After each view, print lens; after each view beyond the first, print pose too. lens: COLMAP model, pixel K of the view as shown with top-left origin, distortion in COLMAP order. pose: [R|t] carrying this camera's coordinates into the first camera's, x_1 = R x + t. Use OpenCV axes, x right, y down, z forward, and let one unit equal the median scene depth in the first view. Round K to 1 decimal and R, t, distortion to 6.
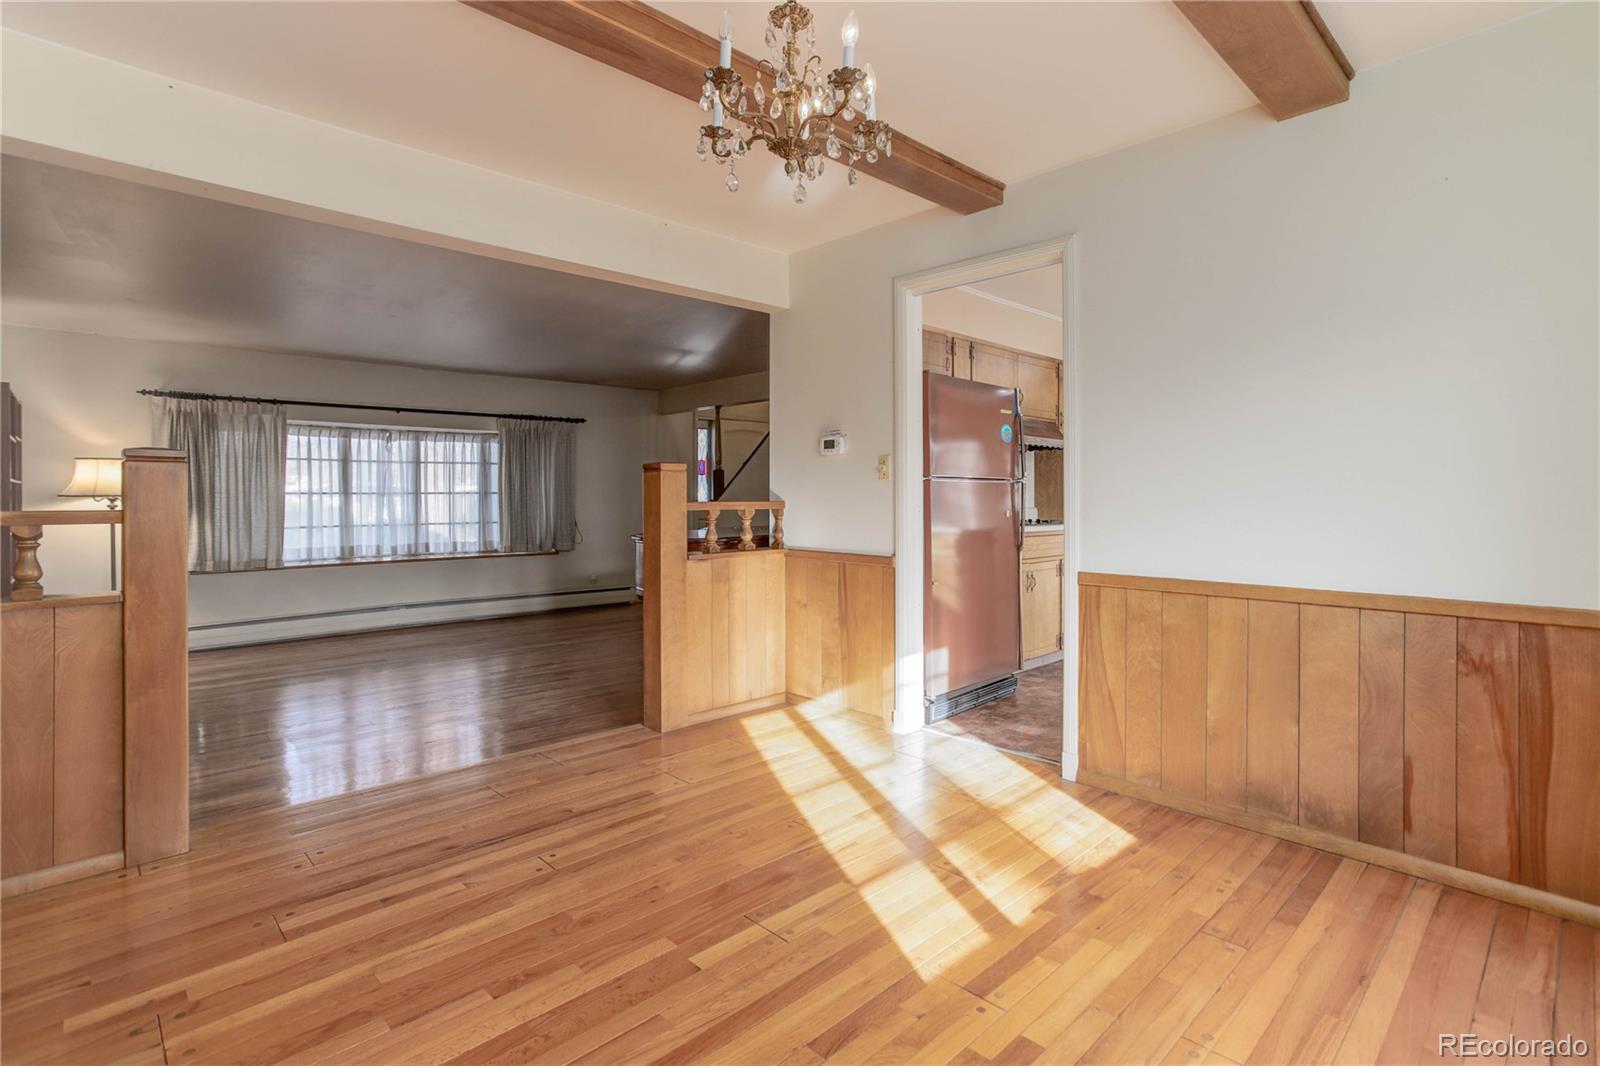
lens RADIAL K [[783.7, 0, 801.3], [0, 783.7, 501.7], [0, 0, 1]] dist [-0.043057, 0.027992]
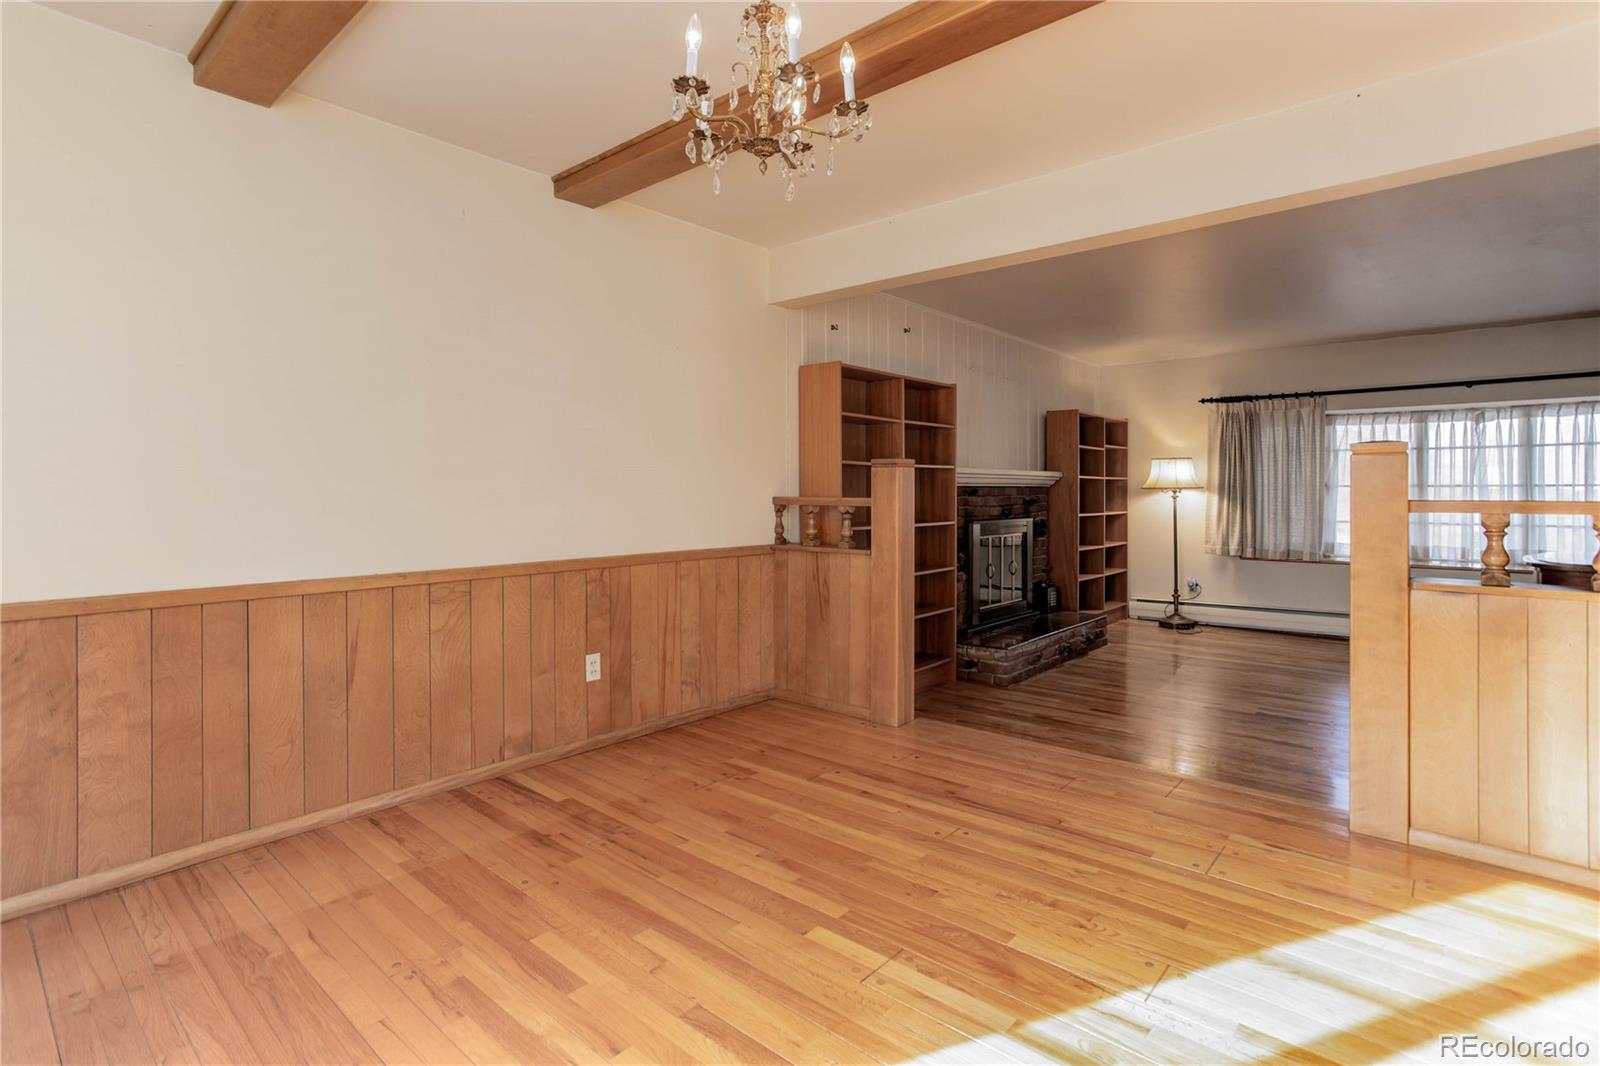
lens RADIAL K [[785.5, 0, 791.7], [0, 785.5, 491.7], [0, 0, 1]] dist [-0.049349, 0.030669]
pose [[0.083170, 0.005306, -0.996521, 0.271286], [-0.008250, 0.999955, 0.004635, -0.002794], [0.996501, 0.007836, 0.083210, 0.260441]]
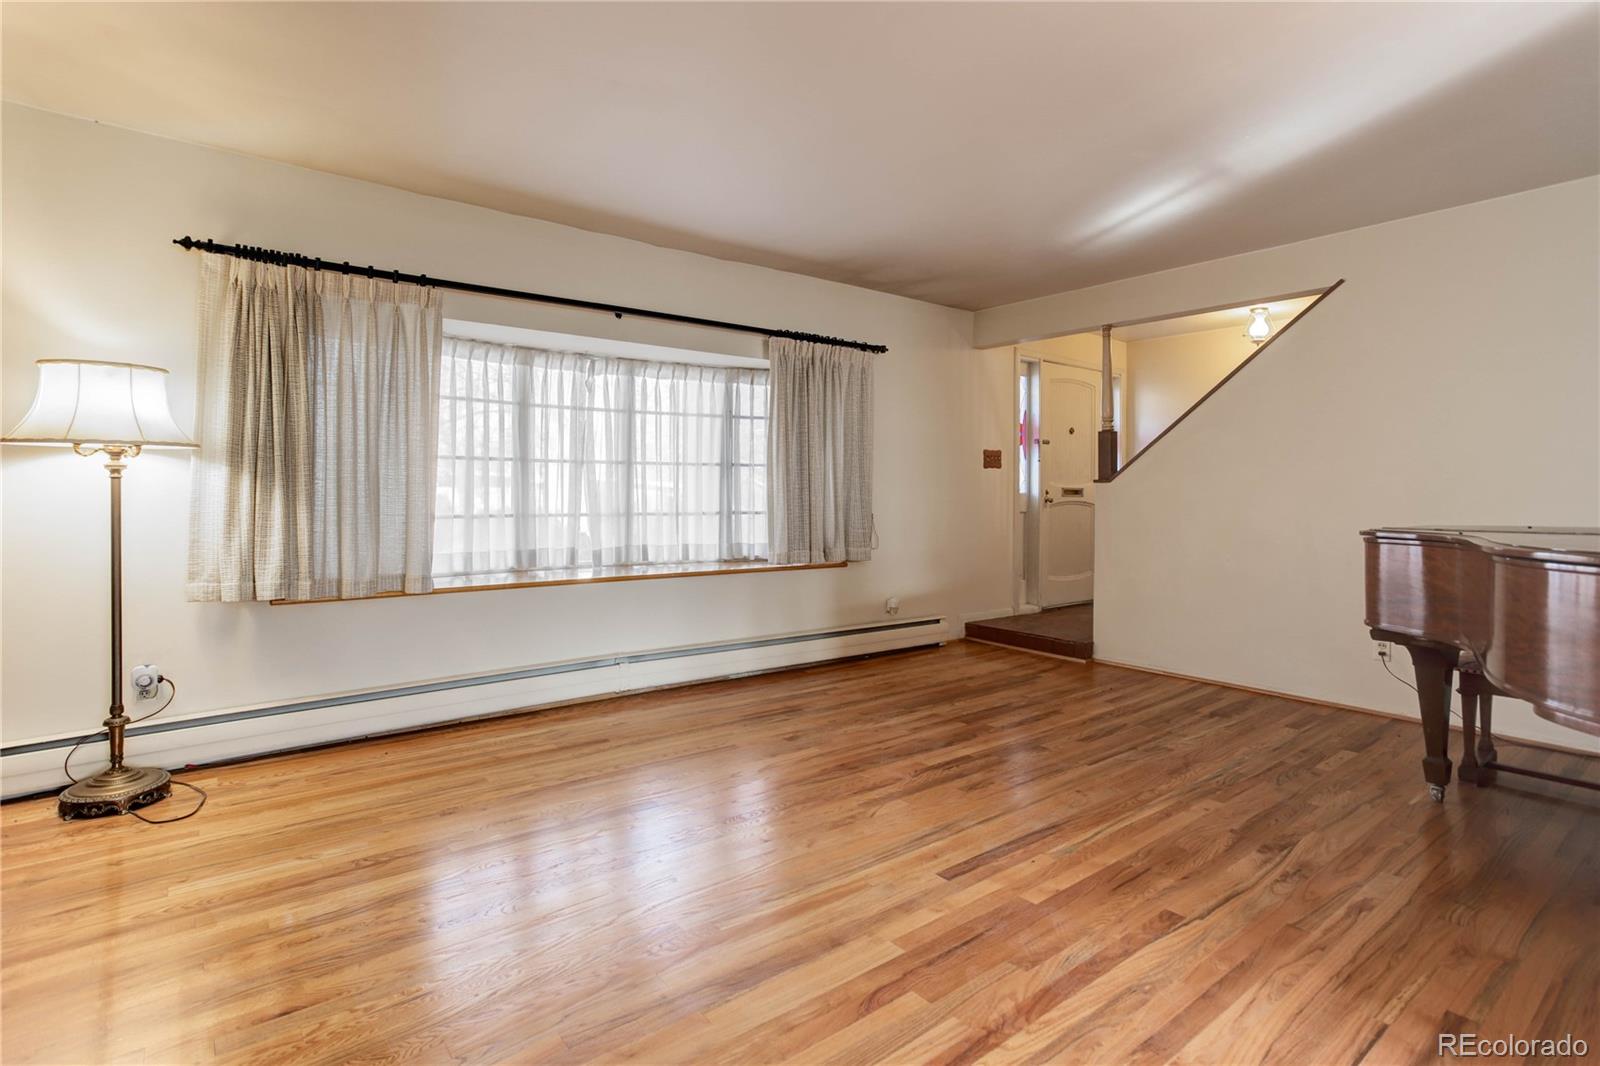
lens RADIAL K [[787.8, 0, 798.4], [0, 787.8, 493.3], [0, 0, 1]] dist [-0.052341, 0.034122]
pose [[0.995142, 0.009621, -0.097982, -0.388271], [-0.010083, 0.999940, -0.004219, 0.018110], [0.097936, 0.005186, 0.995179, 0.516185]]
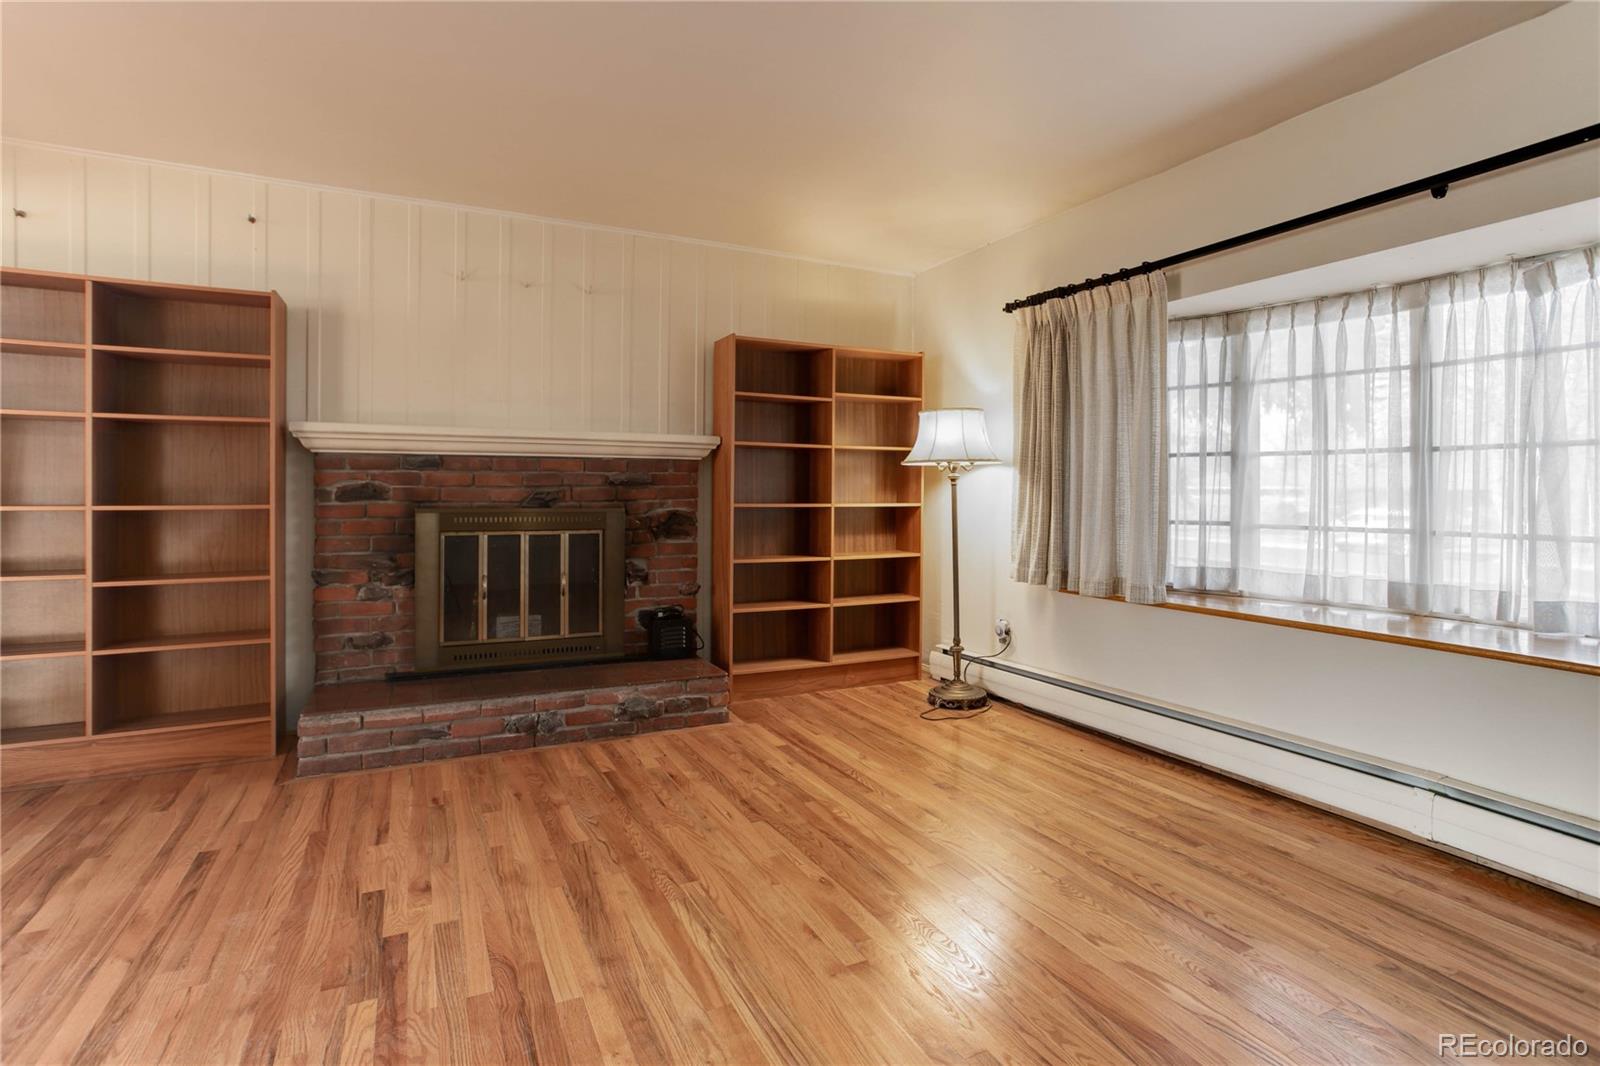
lens RADIAL K [[787.8, 0, 798.4], [0, 787.8, 493.3], [0, 0, 1]] dist [-0.052341, 0.034122]
pose [[-0.302049, 0.005959, -0.953274, -0.140855], [-0.011117, 0.999890, 0.009773, 0.013818], [0.953227, 0.013549, -0.301950, 0.988381]]
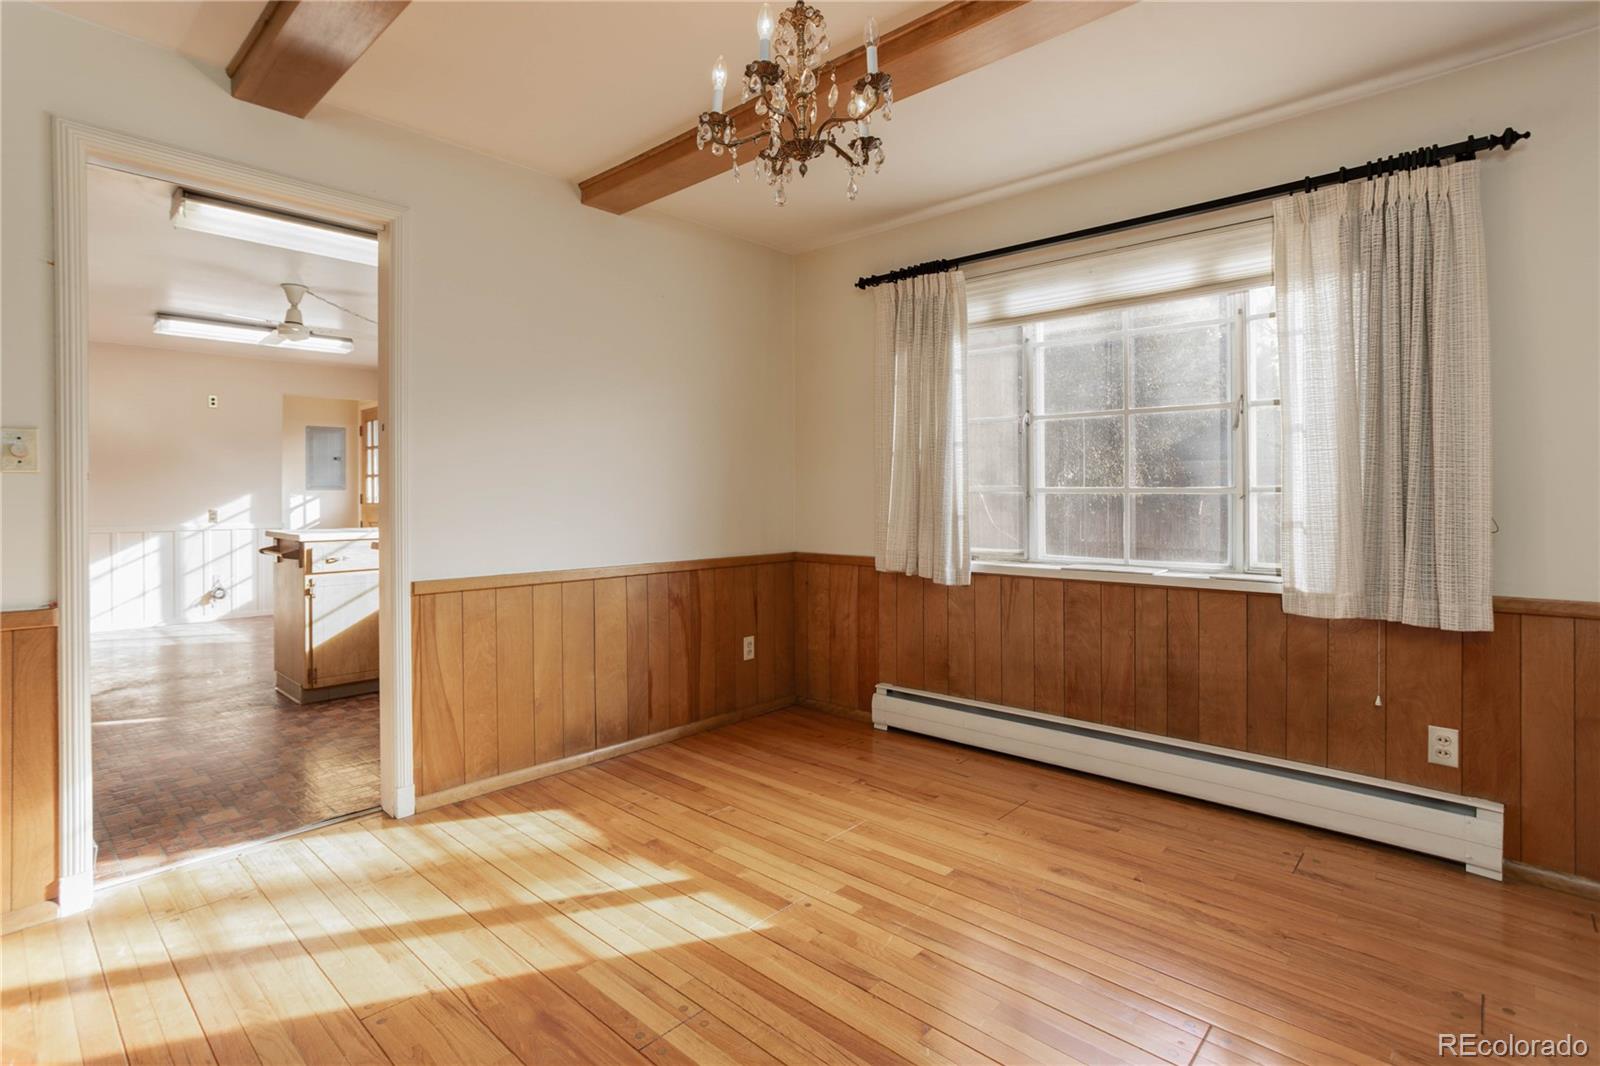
lens RADIAL K [[783.7, 0, 801.3], [0, 783.7, 501.7], [0, 0, 1]] dist [-0.043057, 0.027992]
pose [[-0.057503, -0.006749, 0.998323, -0.275718], [0.012091, 0.999899, 0.007457, -0.002151], [-0.998272, 0.012499, -0.057416, 0.289543]]
